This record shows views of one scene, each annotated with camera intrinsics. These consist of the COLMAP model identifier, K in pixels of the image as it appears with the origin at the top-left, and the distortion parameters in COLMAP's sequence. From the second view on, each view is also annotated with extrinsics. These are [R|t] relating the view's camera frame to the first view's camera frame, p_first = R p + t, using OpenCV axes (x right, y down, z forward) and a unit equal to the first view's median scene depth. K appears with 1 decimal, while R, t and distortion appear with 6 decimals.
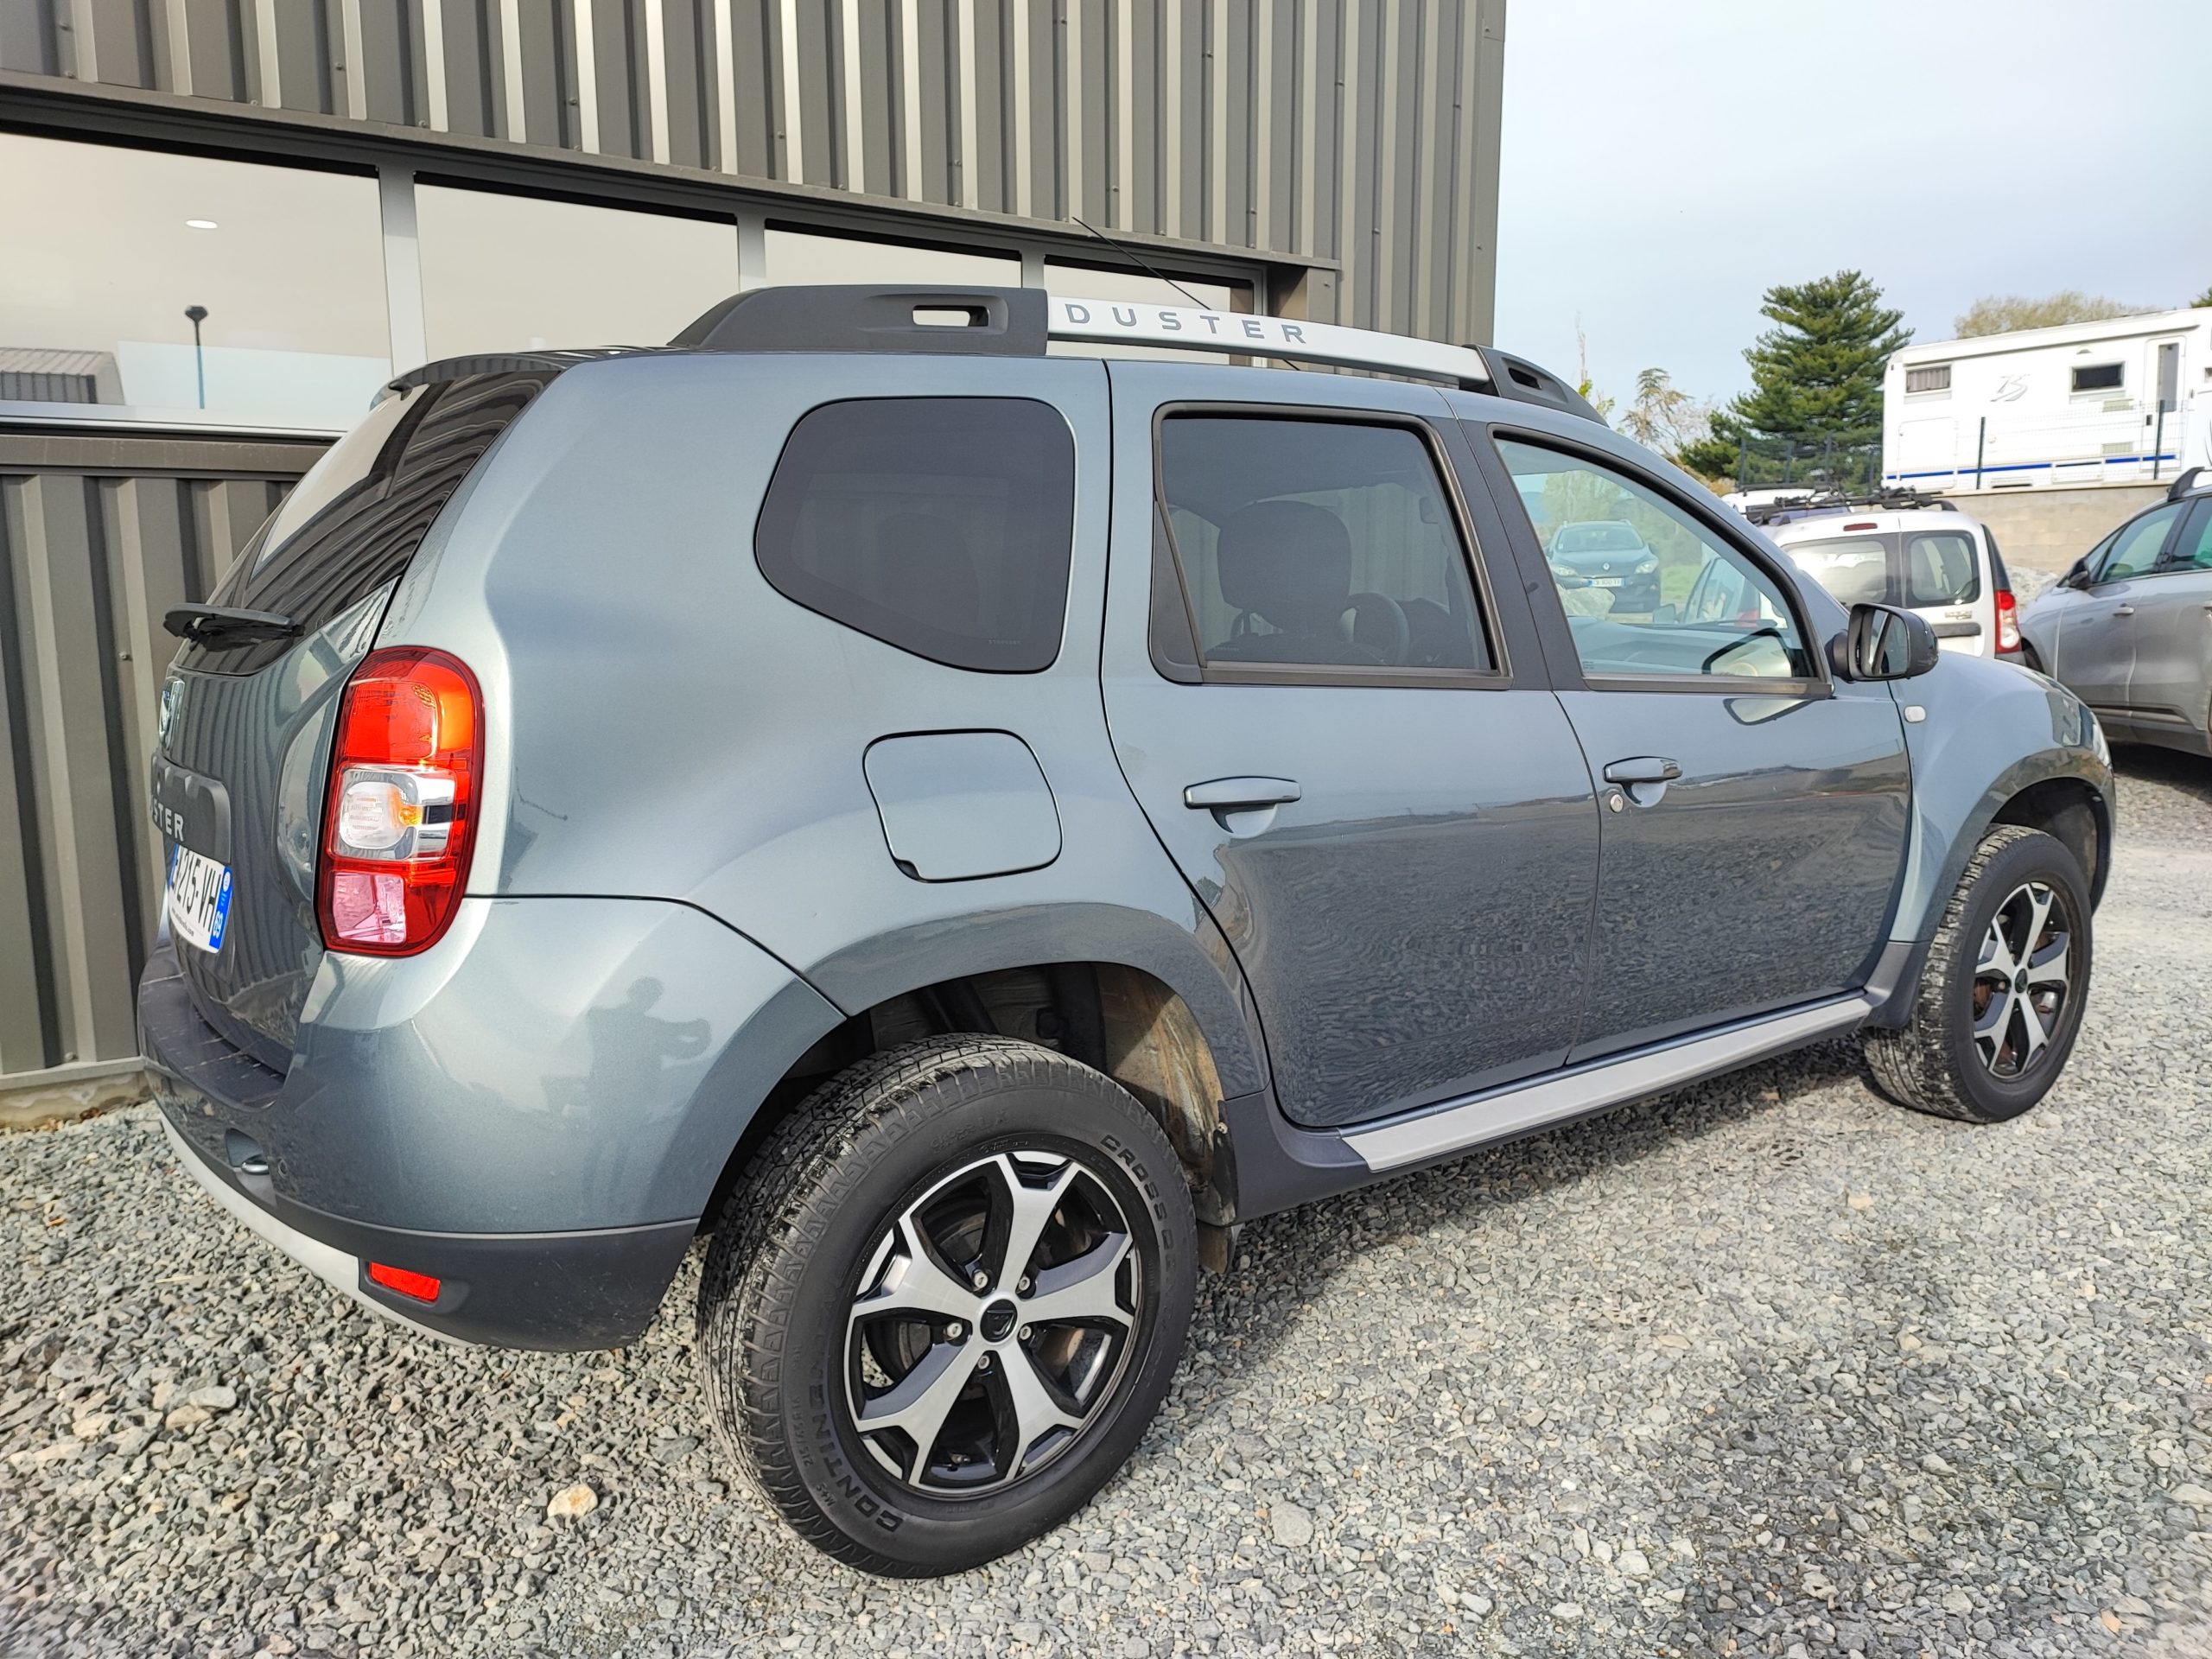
lens RADIAL K [[1575.4, 0, 1095.7], [0, 1575.4, 844.0], [0, 0, 1]] dist [0.070122, -0.081879]
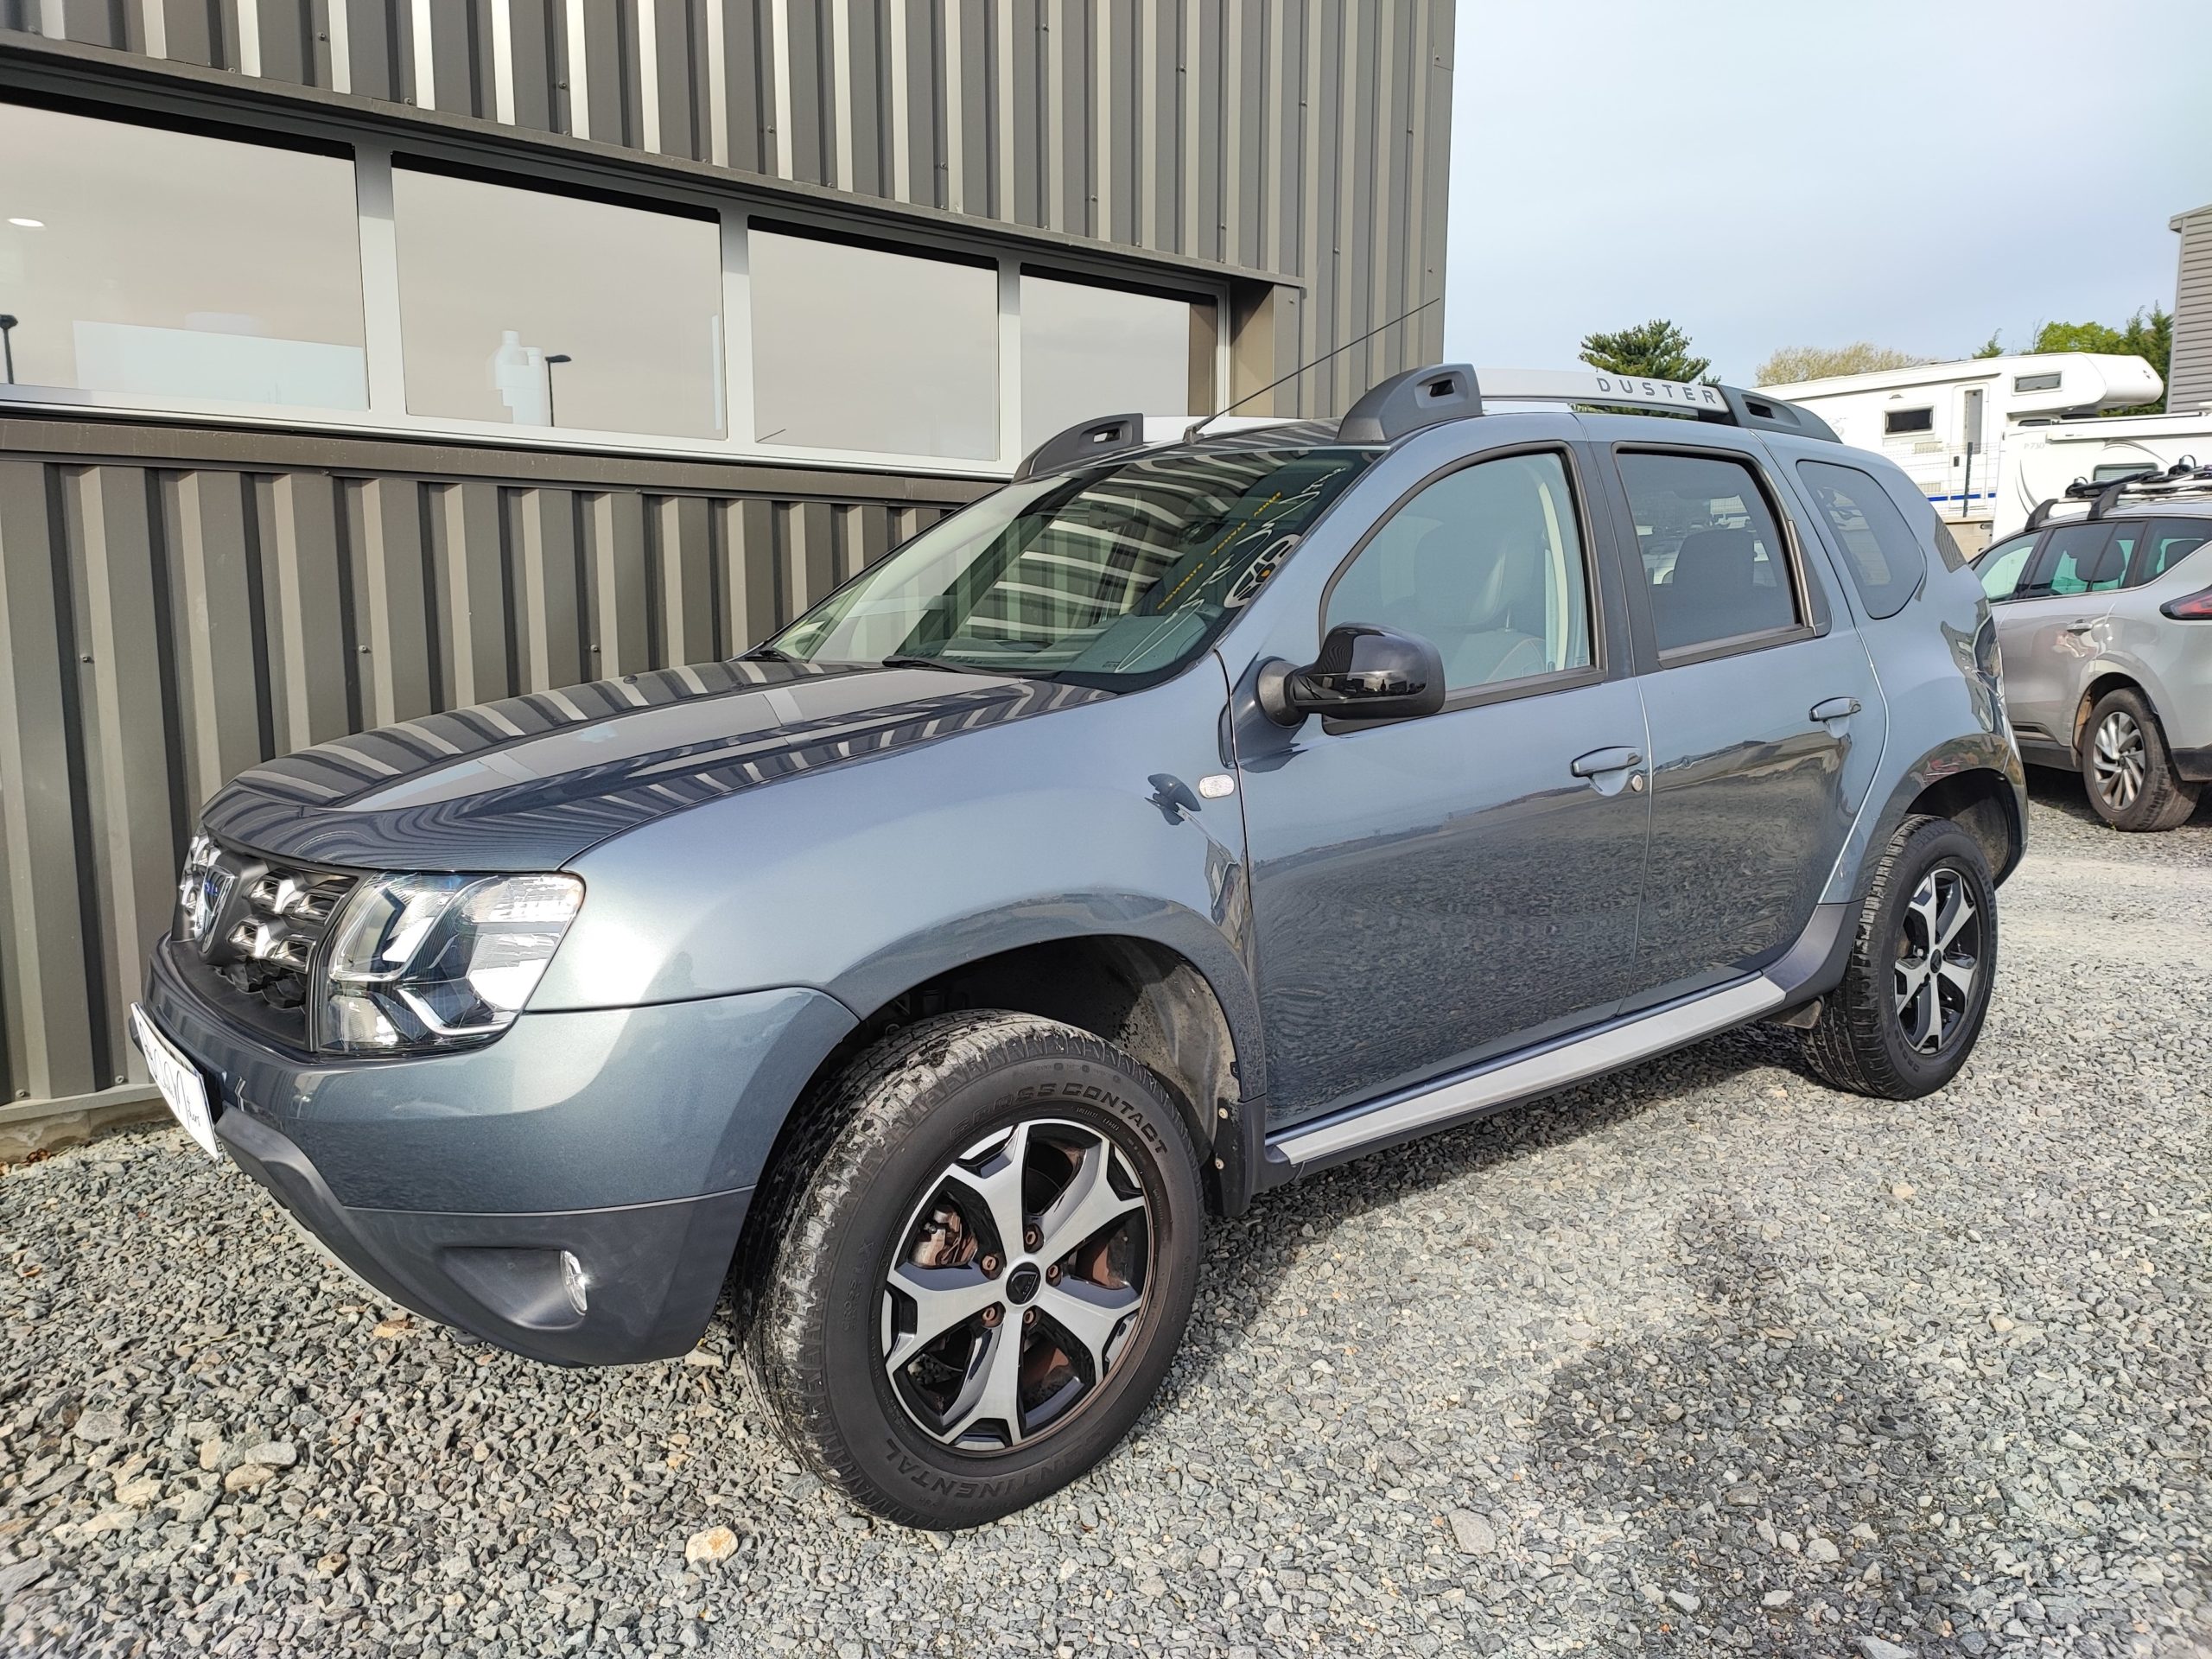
lens RADIAL K [[1572.0, 0, 1093.3], [0, 1572.0, 840.0], [0, 0, 1]] dist [0.078273, -0.088287]
pose [[0.995209, -0.008647, 0.097382, -0.171767], [0.010686, 0.999734, -0.020430, 0.018958], [-0.097180, 0.021373, 0.995037, 0.037339]]
